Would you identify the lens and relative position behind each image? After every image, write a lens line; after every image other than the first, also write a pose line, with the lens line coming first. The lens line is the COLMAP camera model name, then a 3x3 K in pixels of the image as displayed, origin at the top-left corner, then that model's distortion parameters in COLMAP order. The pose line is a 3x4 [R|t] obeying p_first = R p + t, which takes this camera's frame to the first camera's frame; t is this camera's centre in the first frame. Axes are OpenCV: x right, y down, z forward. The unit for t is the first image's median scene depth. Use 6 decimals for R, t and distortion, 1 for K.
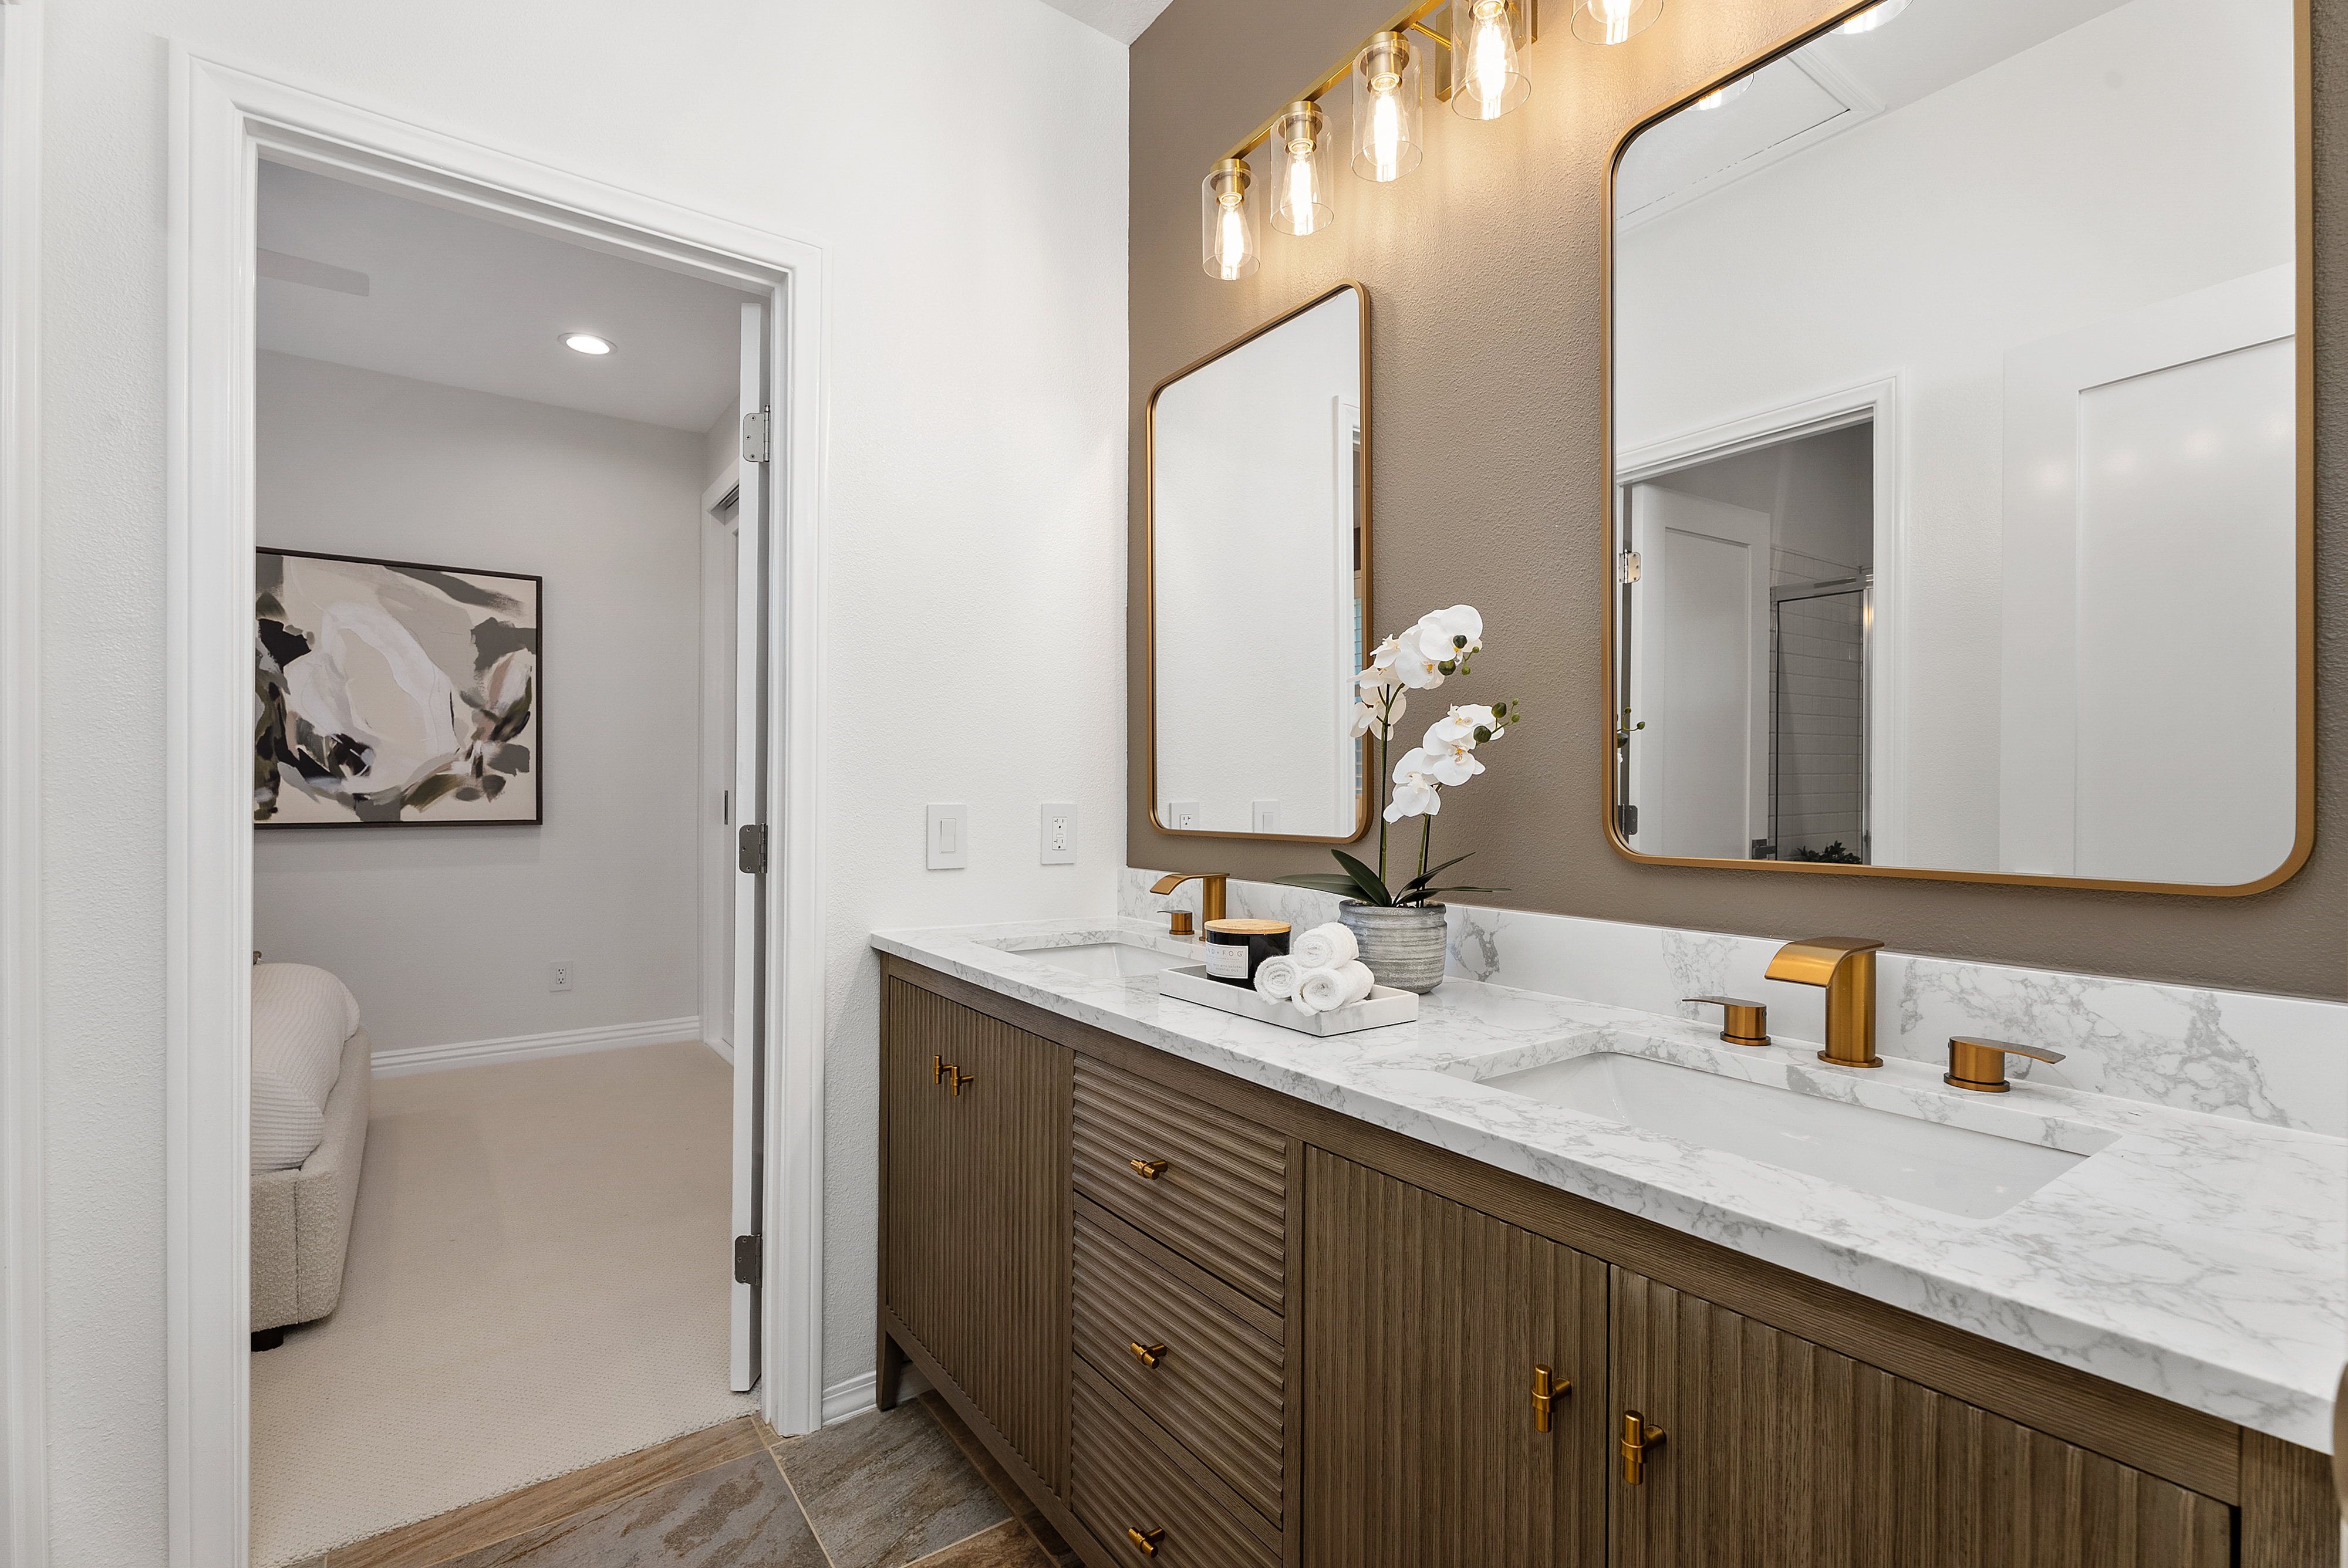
lens RADIAL K [[1048.7, 0, 1166.5], [0, 1048.7, 792.2], [0, 0, 1]] dist [0.003772, 0.000225]
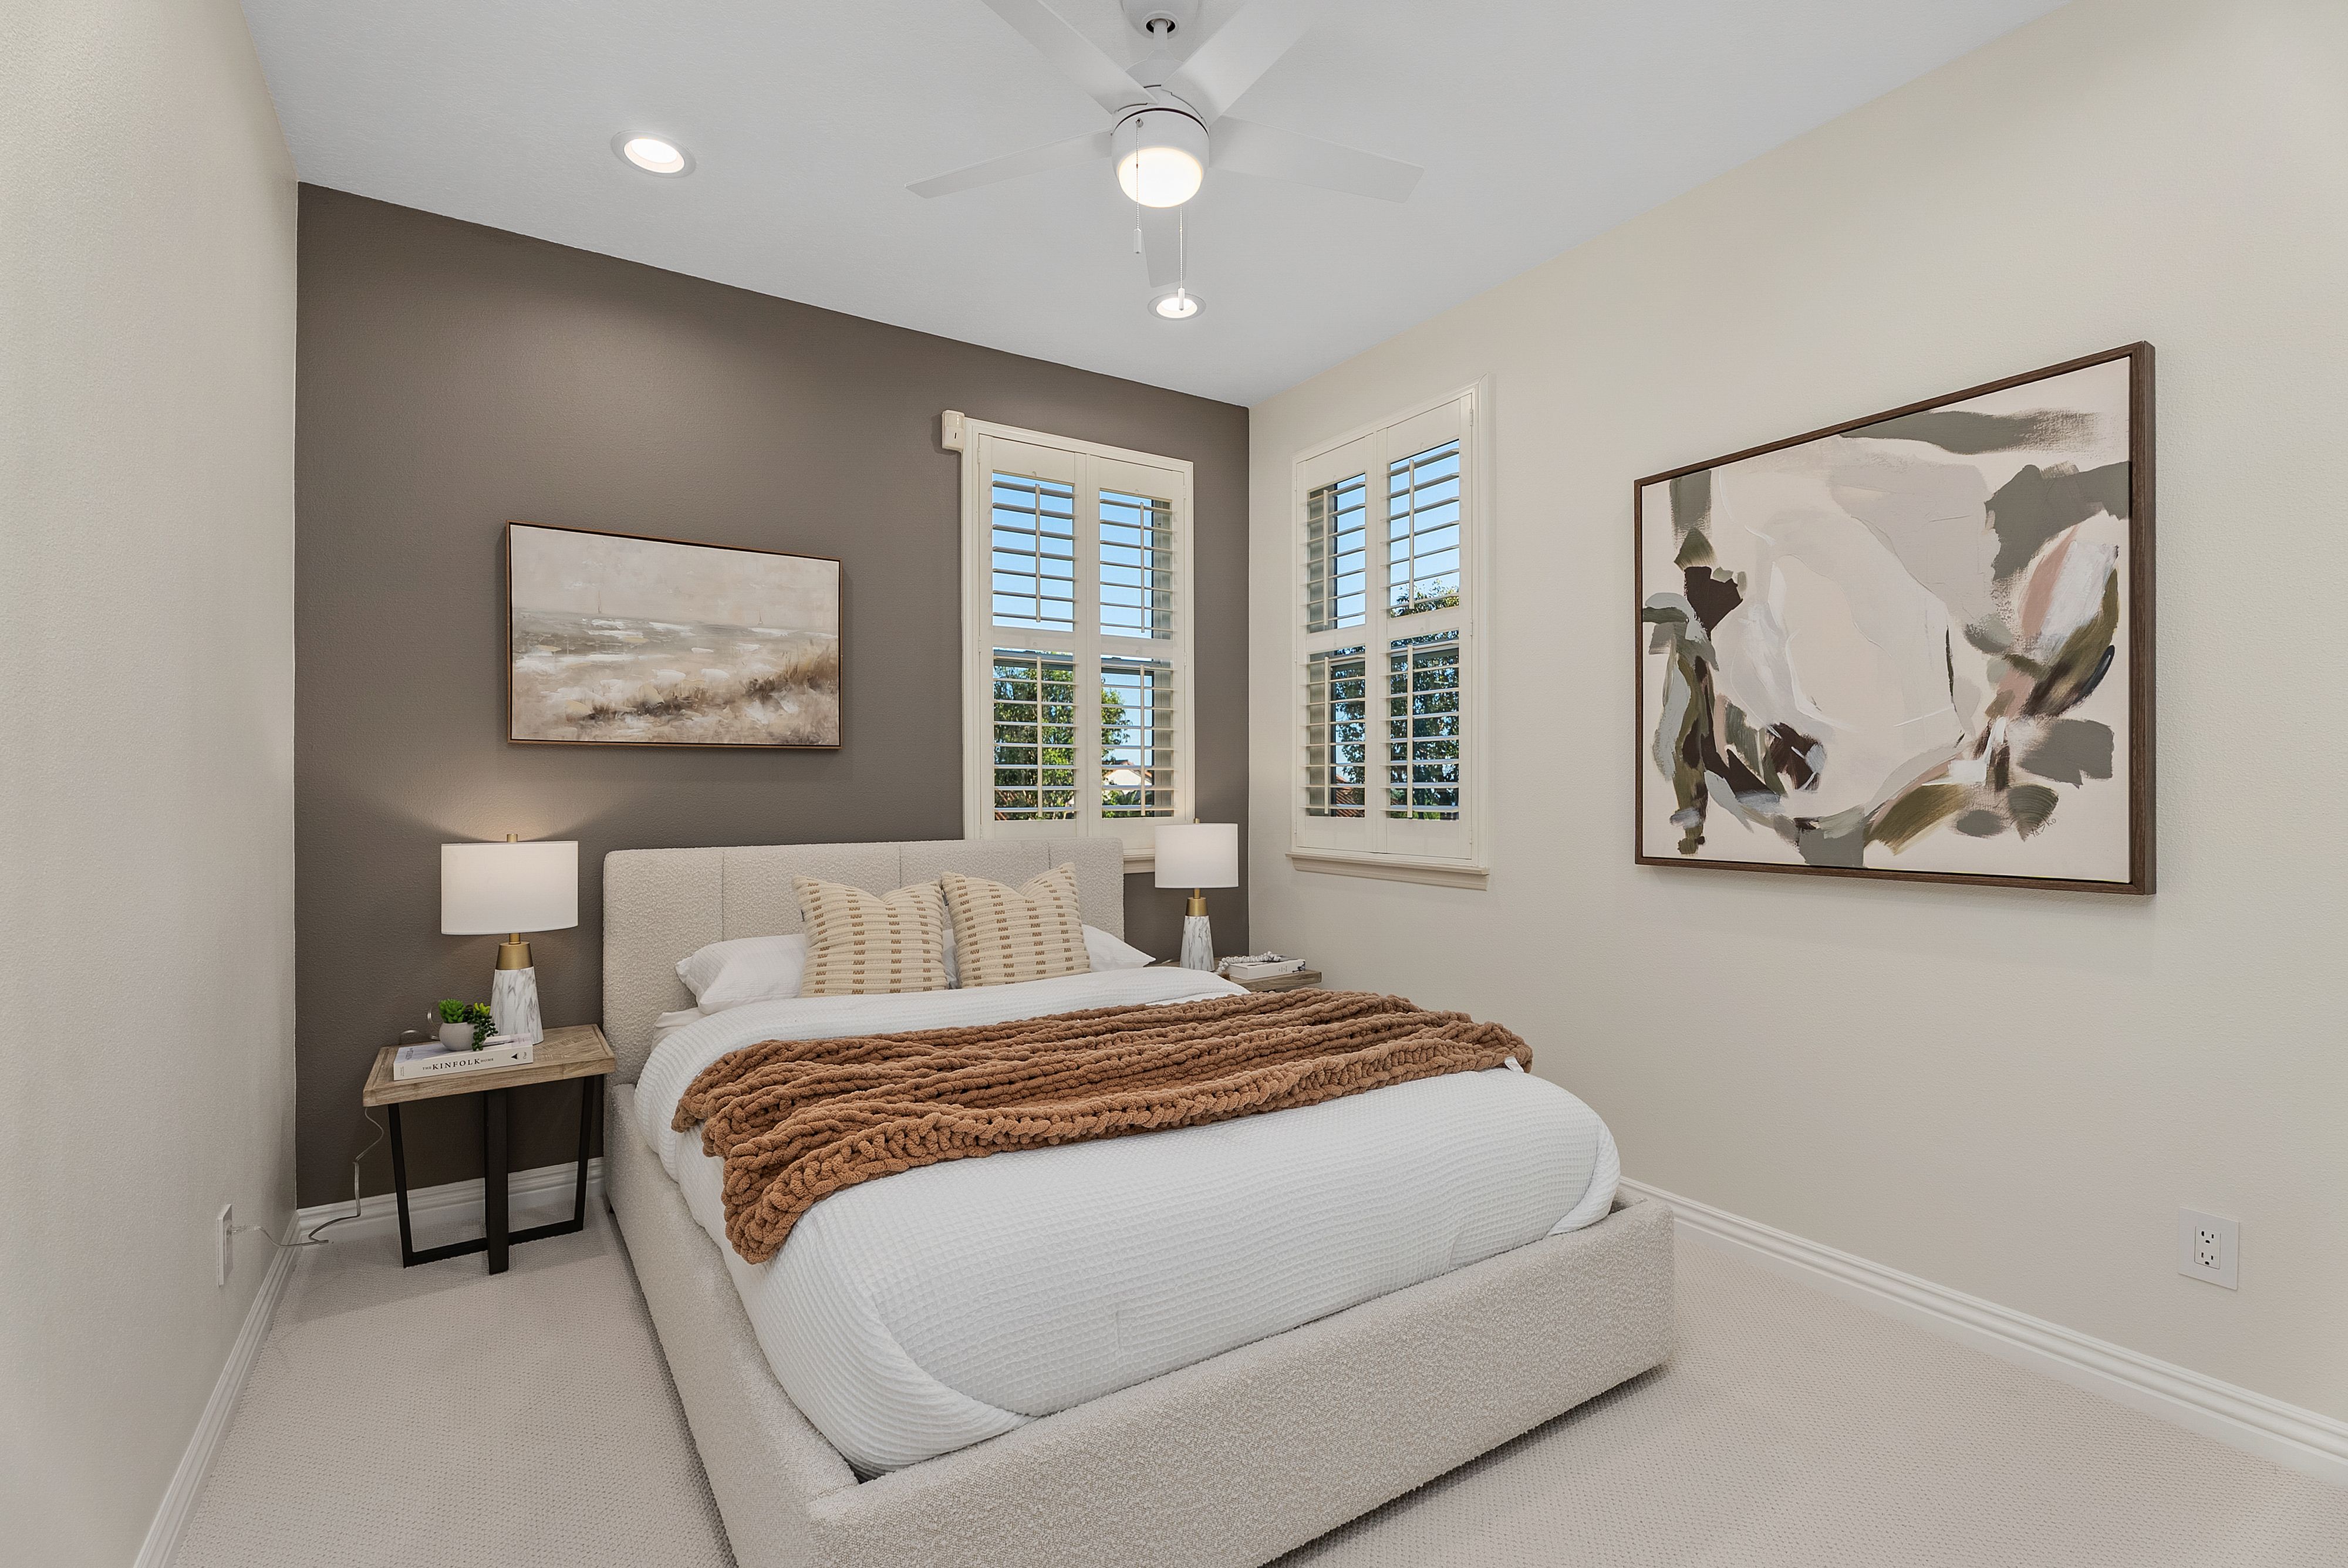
lens RADIAL K [[1048.7, 0, 1166.2], [0, 1048.7, 789.3], [0, 0, 1]] dist [0.003772, 0.000225]
pose [[-0.054523, -0.005409, -0.998498, -0.130085], [0.000139, 0.999985, -0.005425, -0.012071], [0.998513, -0.000434, -0.054521, 0.636028]]
